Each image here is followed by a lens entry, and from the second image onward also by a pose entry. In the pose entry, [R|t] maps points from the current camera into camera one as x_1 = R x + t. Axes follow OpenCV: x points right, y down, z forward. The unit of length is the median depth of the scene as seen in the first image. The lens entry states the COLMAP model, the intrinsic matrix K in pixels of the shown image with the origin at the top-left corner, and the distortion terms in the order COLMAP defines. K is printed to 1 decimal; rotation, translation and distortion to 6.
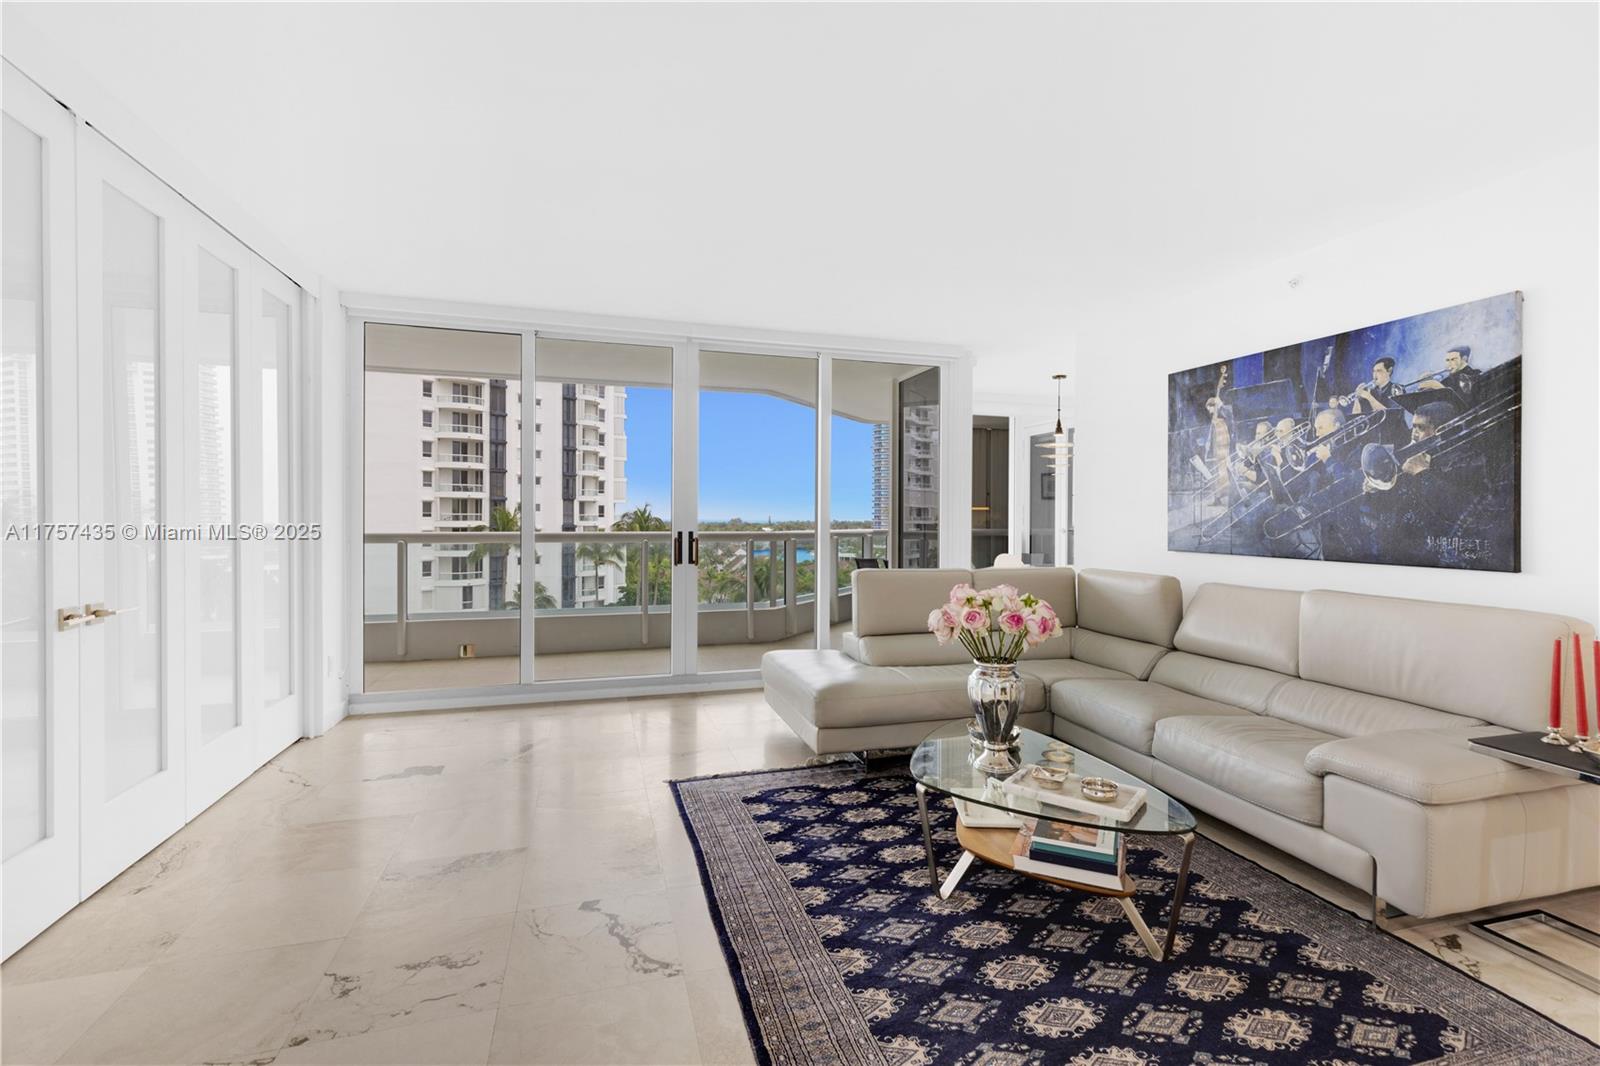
lens RADIAL K [[715.4, 0, 813.9], [0, 715.4, 521.4], [0, 0, 1]] dist [0.007660, -0.000301]
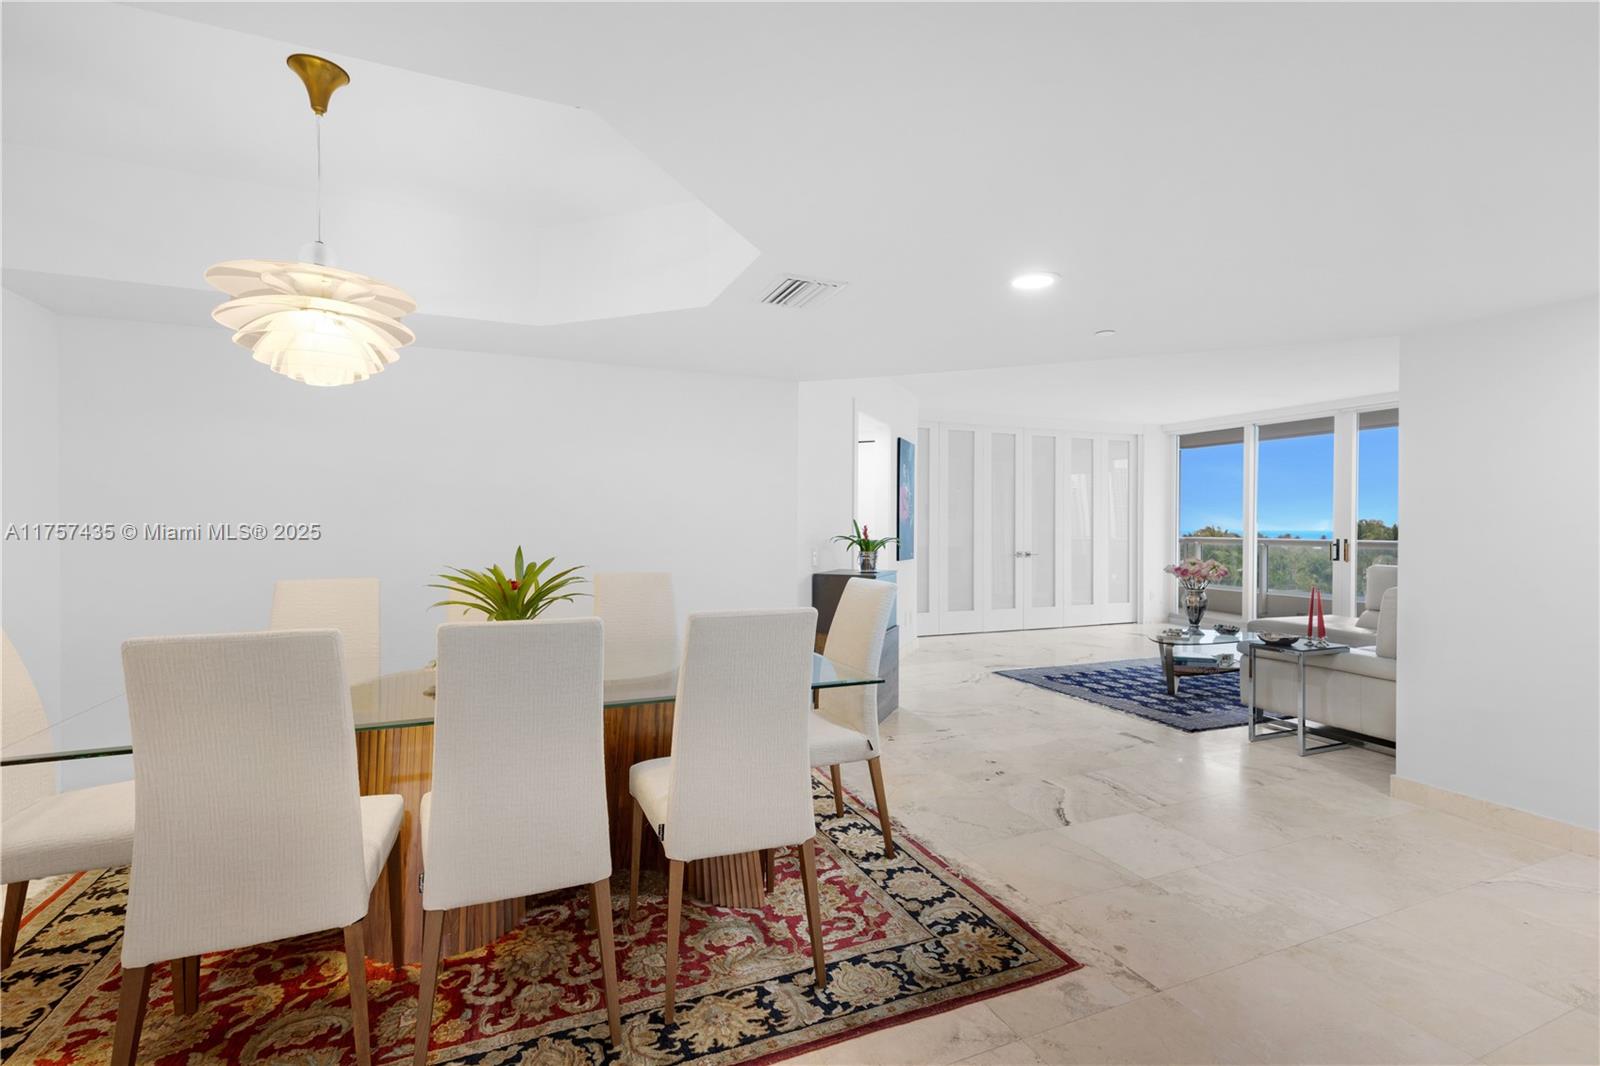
lens RADIAL K [[701.7, 0, 824.9], [0, 701.7, 532.4], [0, 0, 1]] dist [0.003708, -0.000018]
pose [[0.121641, 0.006758, -0.992551, 1.752589], [-0.011048, 0.999924, 0.005454, 0.003419], [0.992513, 0.010302, 0.121707, -0.334919]]
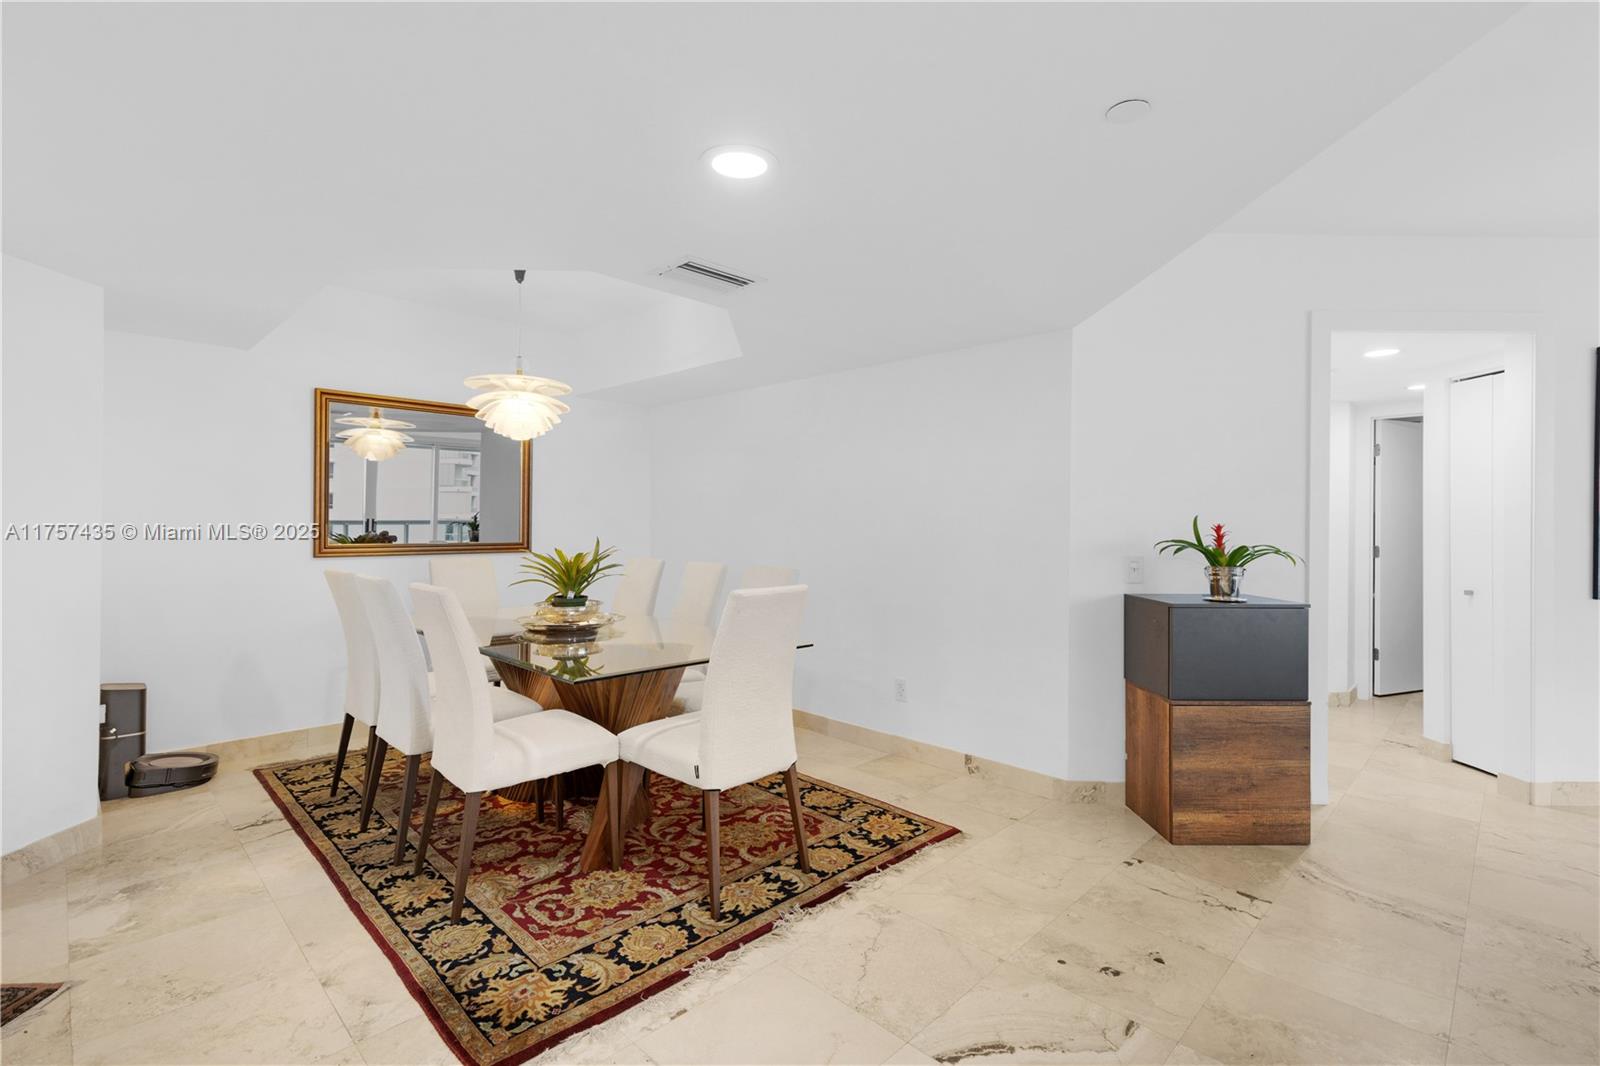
lens RADIAL K [[748.9, 0, 836.9], [0, 748.9, 528.8], [0, 0, 1]] dist [0.008692, -0.000651]
pose [[-0.870817, -0.008281, -0.491537, 1.242378], [-0.013672, 0.999879, 0.007376, 0.001783], [0.491417, 0.013144, -0.870825, 0.481985]]
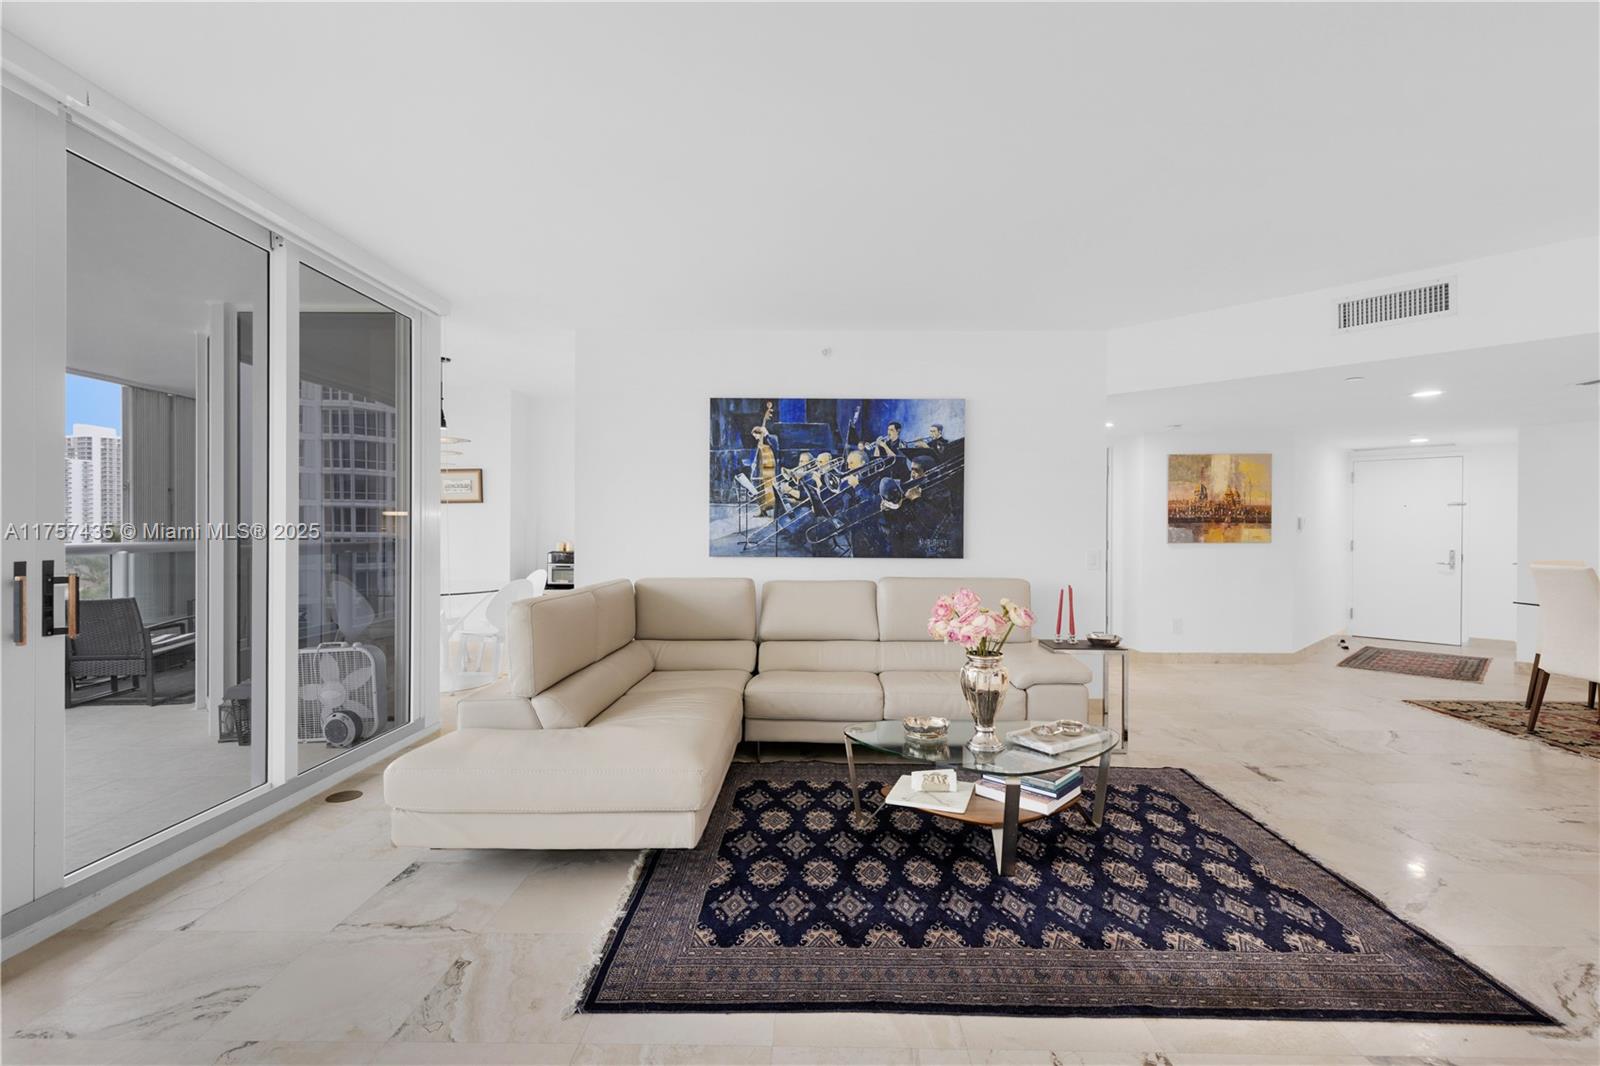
lens RADIAL K [[716.3, 0, 804.7], [0, 716.3, 531.3], [0, 0, 1]] dist [0.008086, -0.000533]
pose [[0.317644, -0.008742, 0.948170, -0.670770], [0.003416, 0.999962, 0.008076, -0.008646], [-0.948204, 0.000673, 0.317662, 0.662836]]
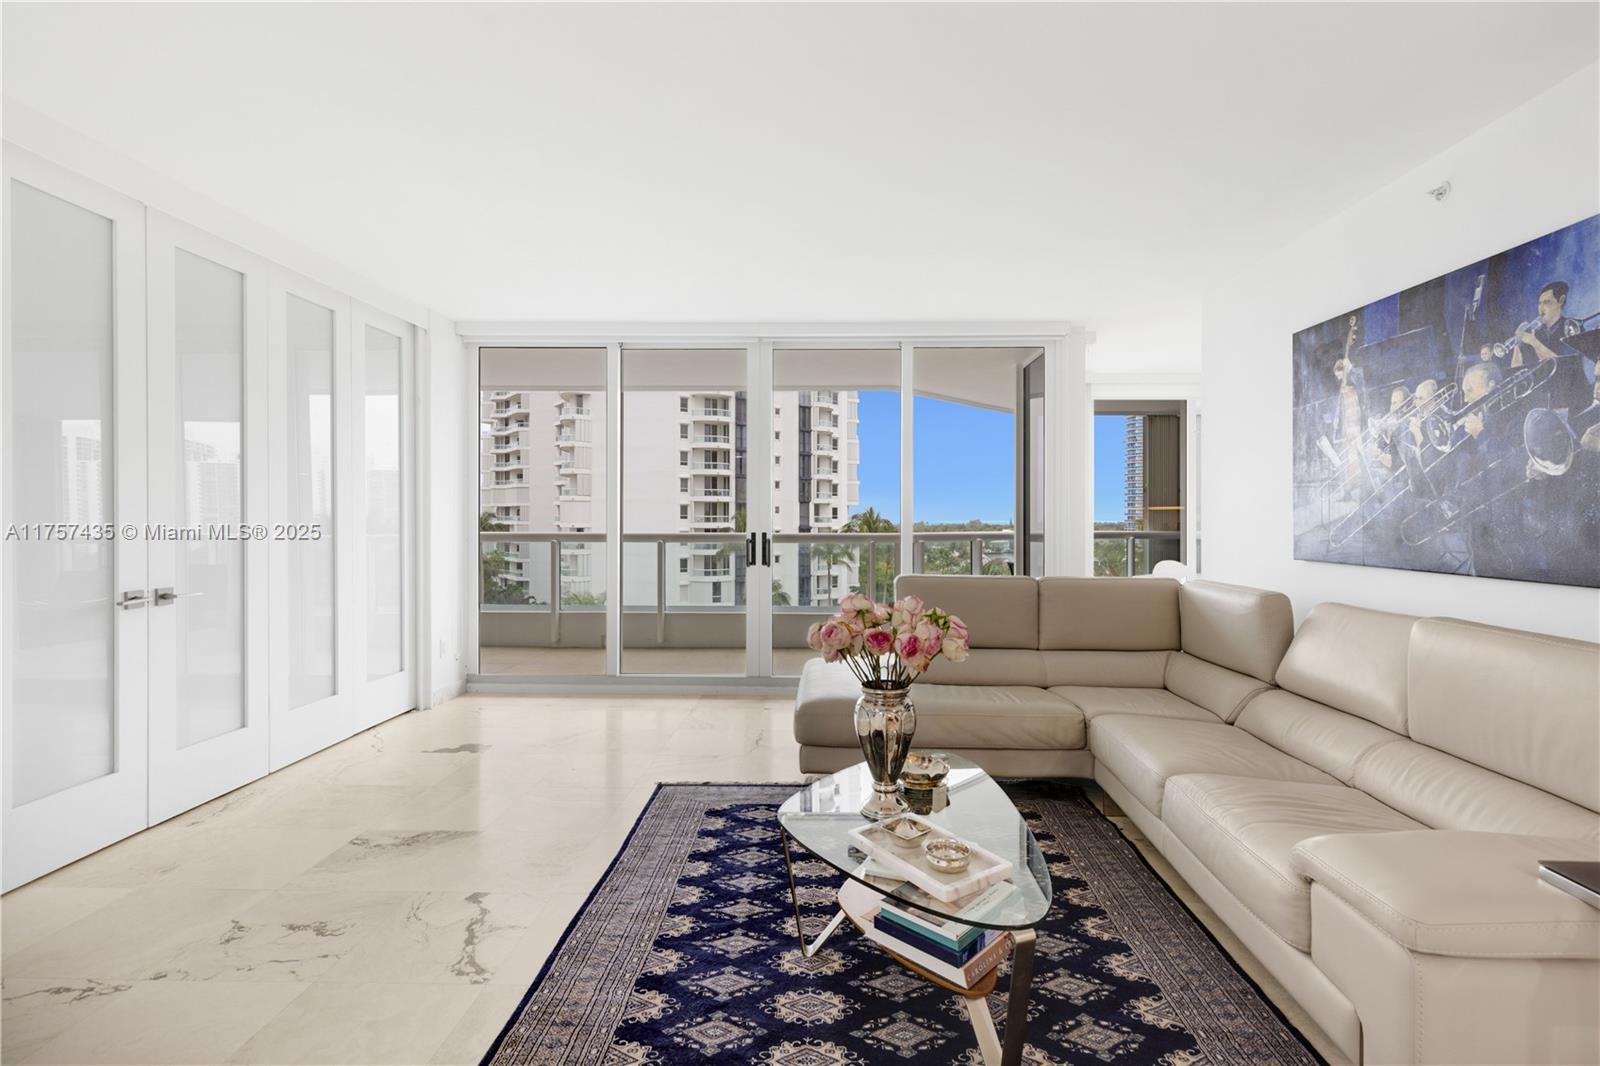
lens RADIAL K [[718.4, 0, 818.5], [0, 718.4, 518.6], [0, 0, 1]] dist [0.004080, 0.000577]
pose [[0.948963, -0.002593, -0.315376, 0.326820], [0.000724, 0.999981, -0.006045, 0.001061], [0.315386, 0.005508, 0.948948, 0.120307]]
